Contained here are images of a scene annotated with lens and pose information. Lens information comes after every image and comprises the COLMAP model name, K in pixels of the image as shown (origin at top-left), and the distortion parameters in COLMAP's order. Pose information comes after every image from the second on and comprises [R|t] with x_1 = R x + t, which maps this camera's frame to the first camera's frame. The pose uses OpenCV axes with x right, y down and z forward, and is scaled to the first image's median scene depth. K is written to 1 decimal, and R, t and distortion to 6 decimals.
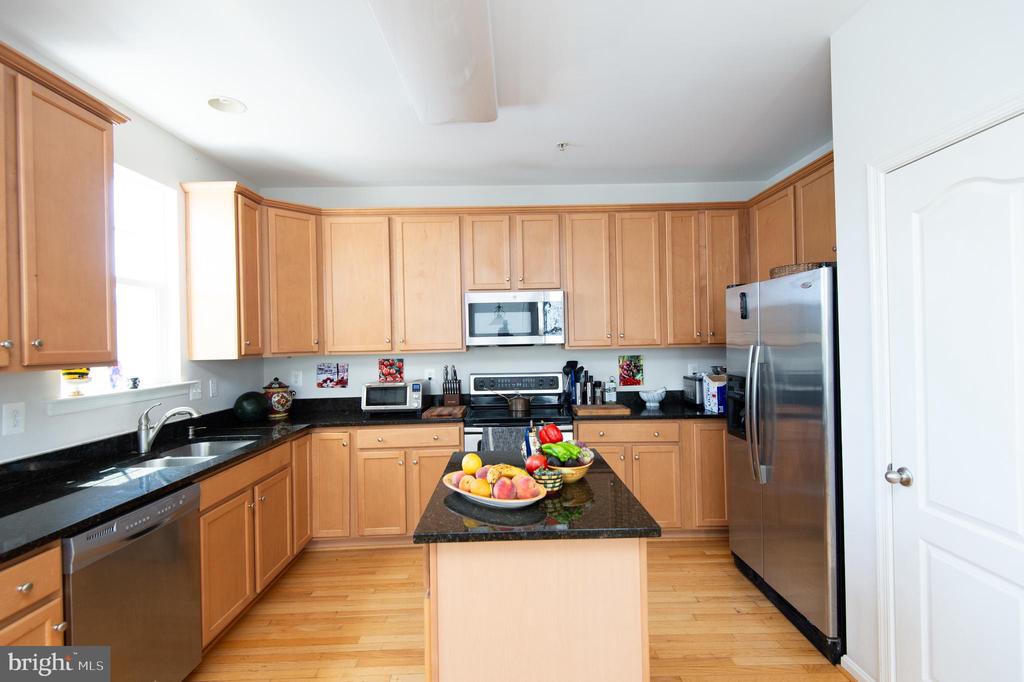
lens RADIAL K [[477.1, 0, 514.8], [0, 477.1, 339.5], [0, 0, 1]] dist [0.044040, -0.024841]
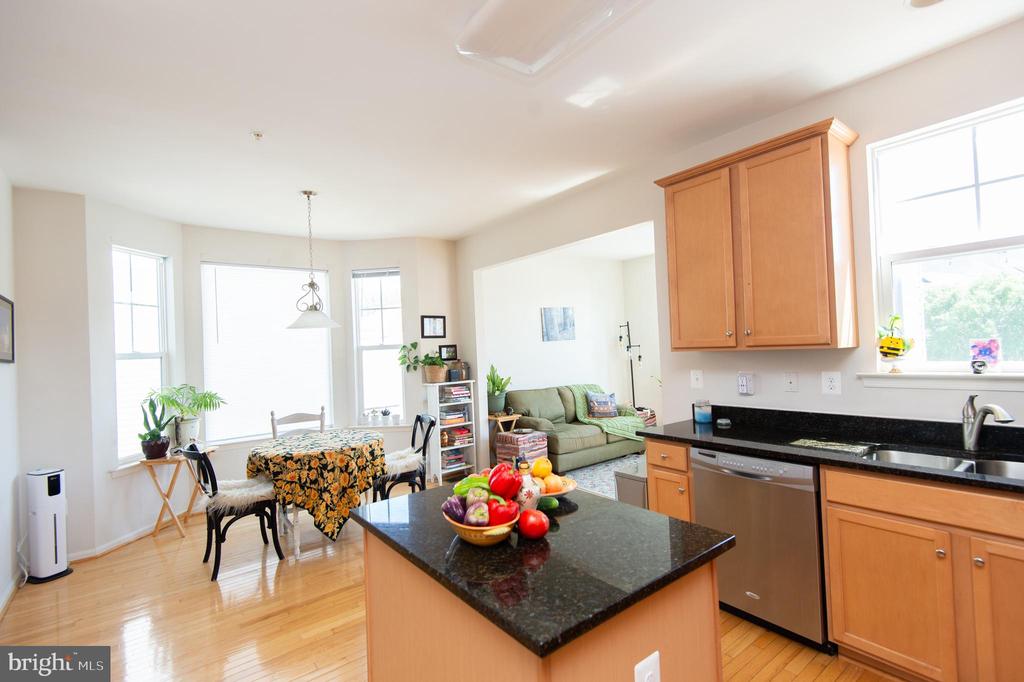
lens RADIAL K [[477.1, 0, 514.8], [0, 477.1, 339.5], [0, 0, 1]] dist [0.044040, -0.024841]
pose [[-0.768247, 0.044223, -0.638624, 0.269057], [0.060030, 0.998192, -0.003093, -0.003193], [0.637333, -0.040713, -0.769513, 0.806479]]
